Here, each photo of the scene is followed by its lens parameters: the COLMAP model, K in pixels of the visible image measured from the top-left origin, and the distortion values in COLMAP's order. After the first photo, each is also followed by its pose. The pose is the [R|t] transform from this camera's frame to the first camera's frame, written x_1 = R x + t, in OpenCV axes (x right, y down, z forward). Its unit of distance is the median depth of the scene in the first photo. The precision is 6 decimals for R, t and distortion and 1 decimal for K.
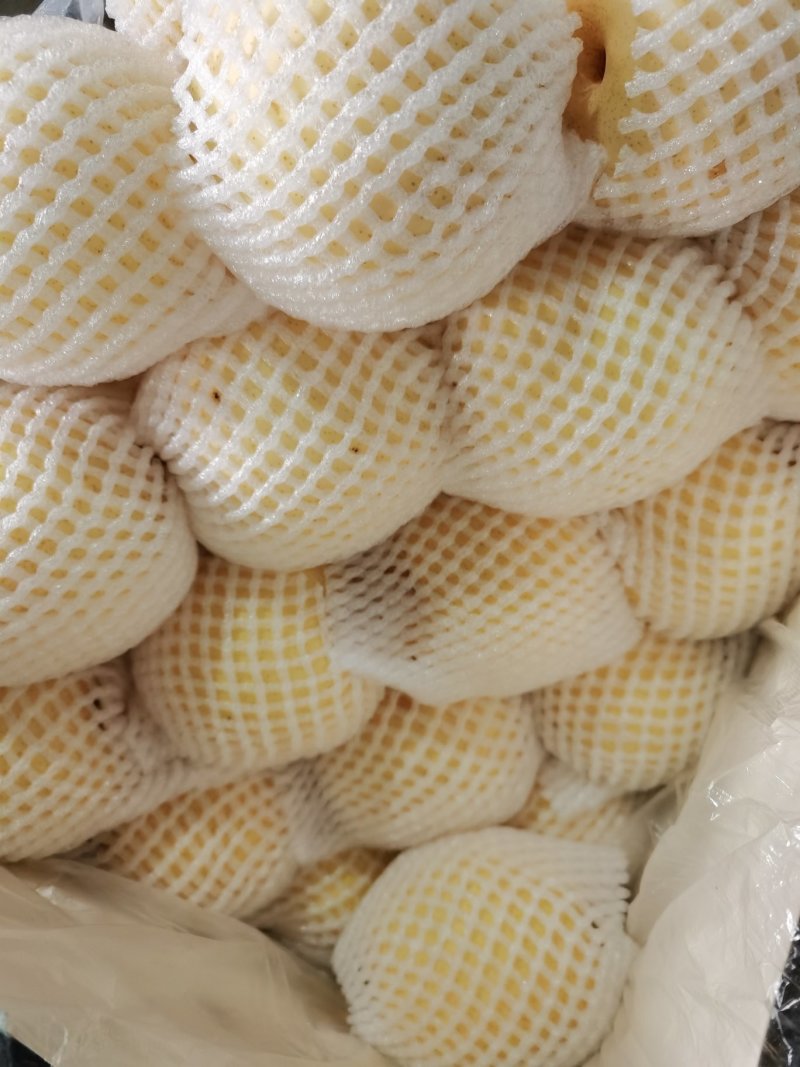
lens RADIAL K [[861.1, 0, 402.0], [0, 861.1, 529.4], [0, 0, 1]] dist [0.042086, -0.054886]
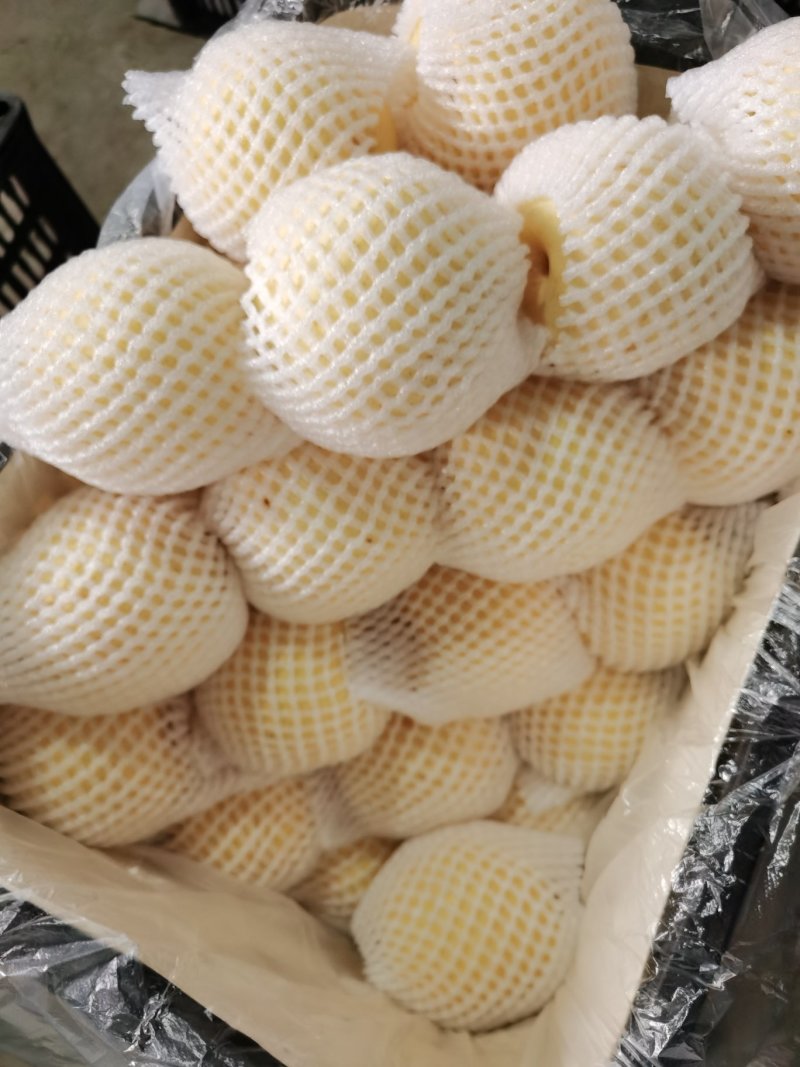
lens RADIAL K [[861.1, 0, 402.0], [0, 861.1, 529.4], [0, 0, 1]] dist [0.042086, -0.054886]
pose [[0.999976, -0.003181, -0.006224, 0.004144], [0.003211, 0.999984, 0.004733, -0.095577], [0.006209, -0.004753, 0.999969, -0.285882]]
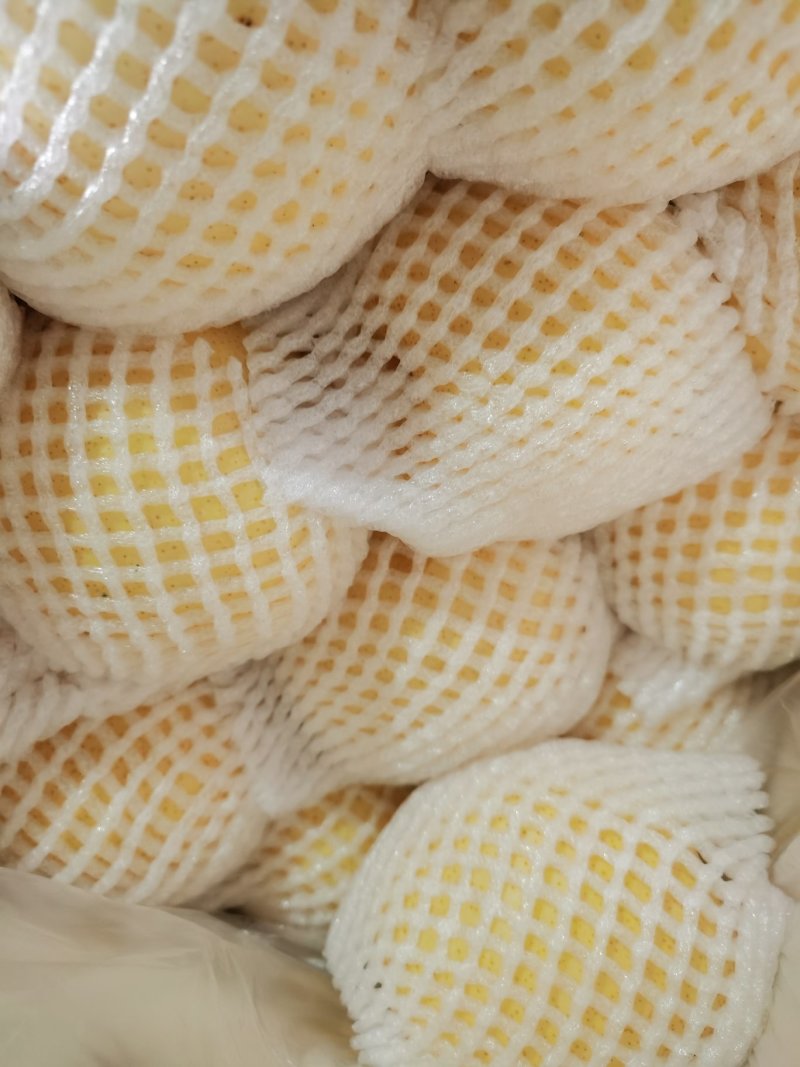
lens RADIAL K [[872.1, 0, 399.7], [0, 872.1, 528.9], [0, 0, 1]] dist [0.009838, -0.003787]
pose [[0.996484, -0.082125, -0.016599, 0.016157], [0.083156, 0.993635, 0.075991, 0.139113], [0.010252, -0.077104, 0.996970, 0.390608]]
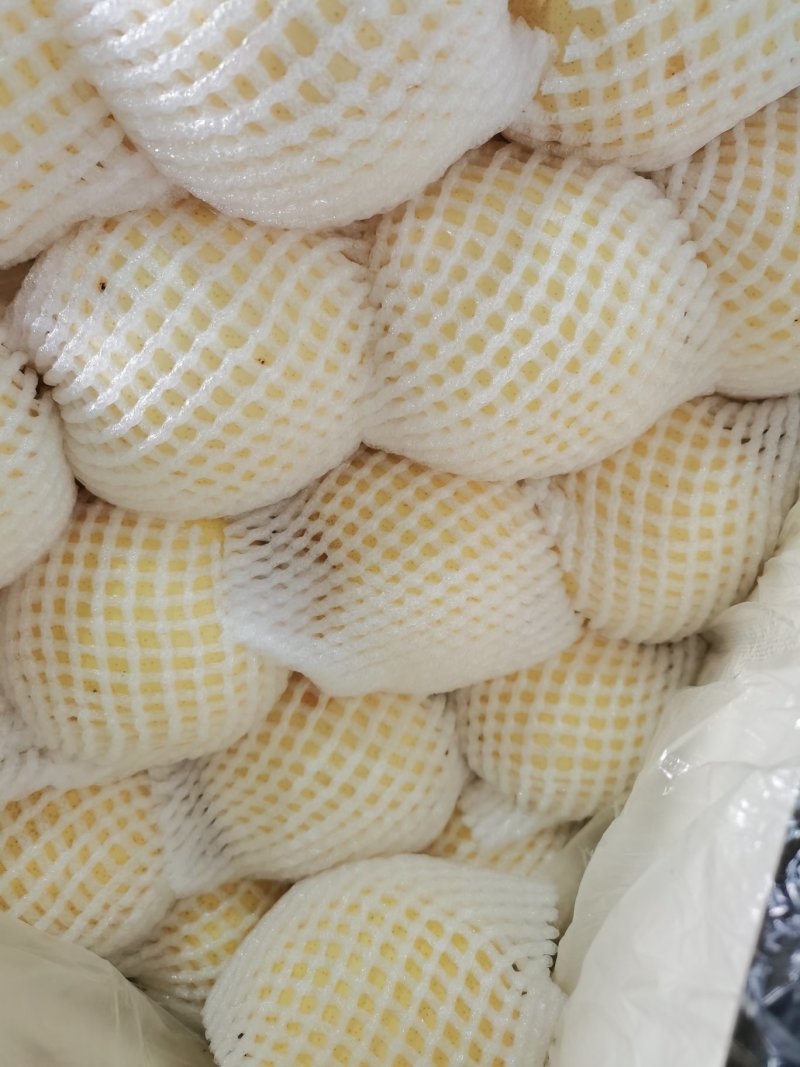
lens RADIAL K [[861.1, 0, 402.0], [0, 861.1, 529.4], [0, 0, 1]] dist [0.042086, -0.054886]
pose [[0.996485, 0.057587, 0.060835, 0.035789], [-0.050144, 0.991808, -0.117486, 0.141484], [-0.067102, 0.114023, 0.991209, 0.122673]]
